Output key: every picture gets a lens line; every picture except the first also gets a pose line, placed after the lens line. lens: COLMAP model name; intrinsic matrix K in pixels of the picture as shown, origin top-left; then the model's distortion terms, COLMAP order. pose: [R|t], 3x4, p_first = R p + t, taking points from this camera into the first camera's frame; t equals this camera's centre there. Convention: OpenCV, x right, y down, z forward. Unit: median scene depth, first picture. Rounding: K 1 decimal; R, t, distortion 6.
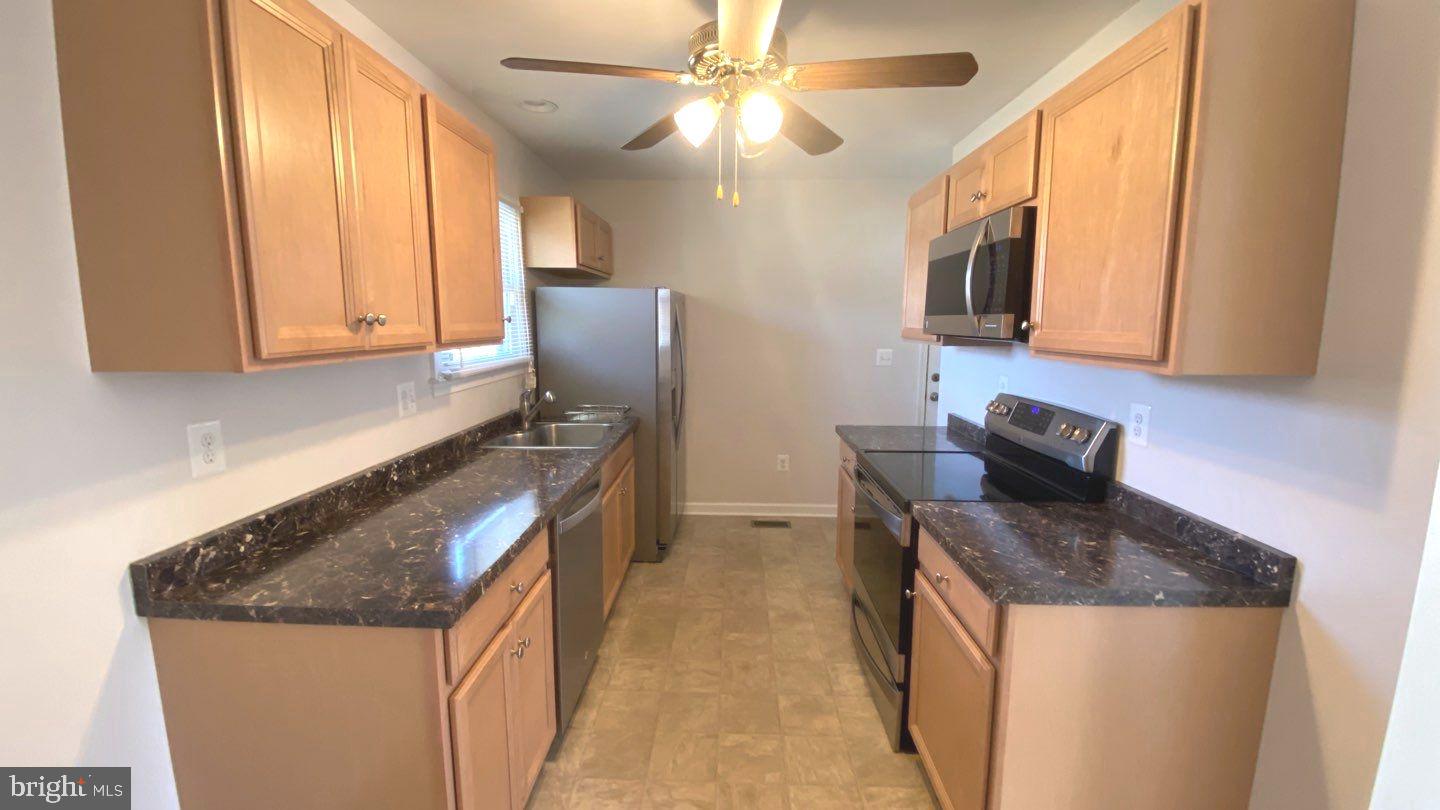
lens RADIAL K [[583.6, 0, 720.0], [0, 583.6, 405.0], [0, 0, 1]] dist [0.038105, -0.028733]
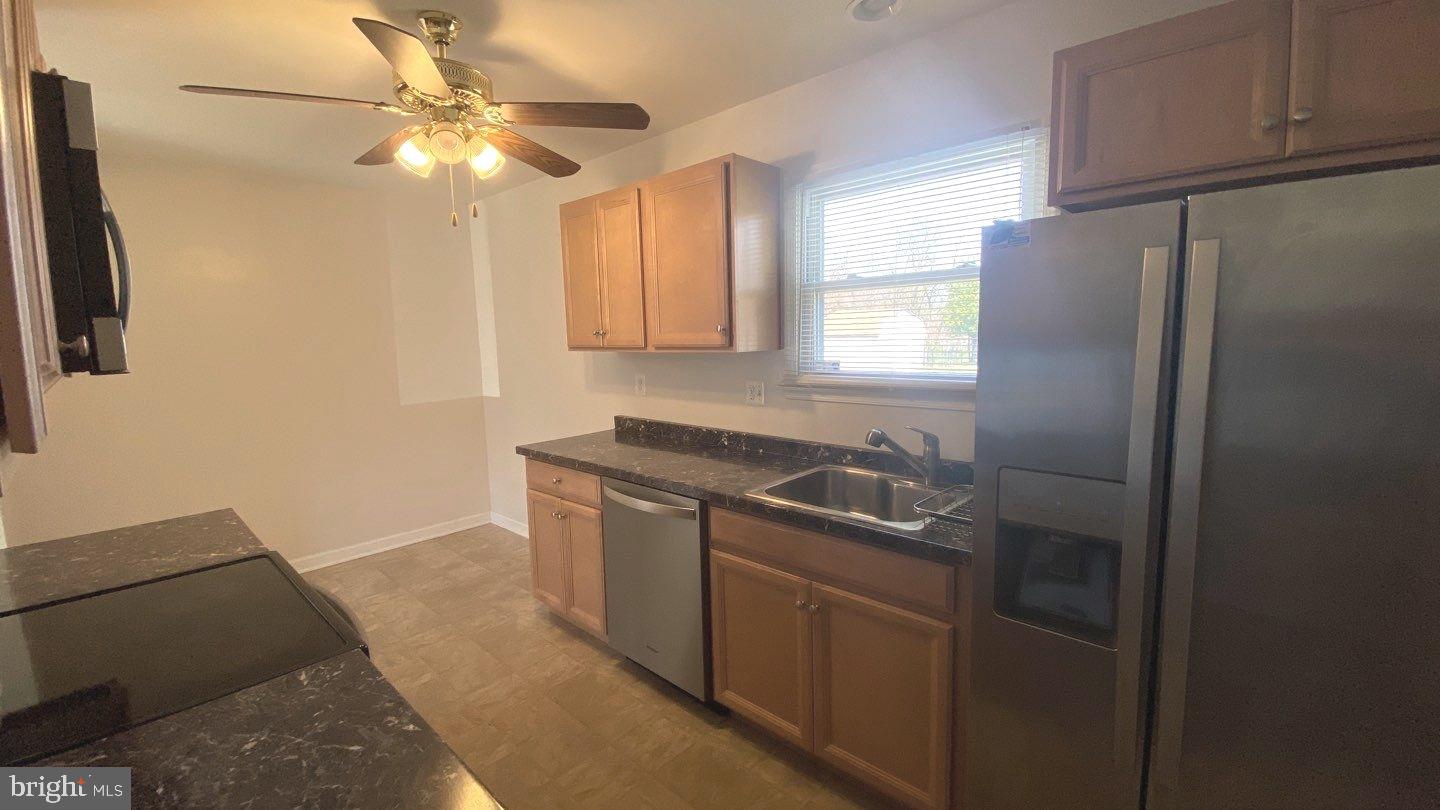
lens RADIAL K [[583.6, 0, 720.0], [0, 583.6, 405.0], [0, 0, 1]] dist [0.038105, -0.028733]
pose [[-0.659373, 0.115159, -0.742944, 0.423611], [-0.083666, 0.970822, 0.224735, -0.245415], [0.747146, 0.210343, -0.630499, 1.669198]]
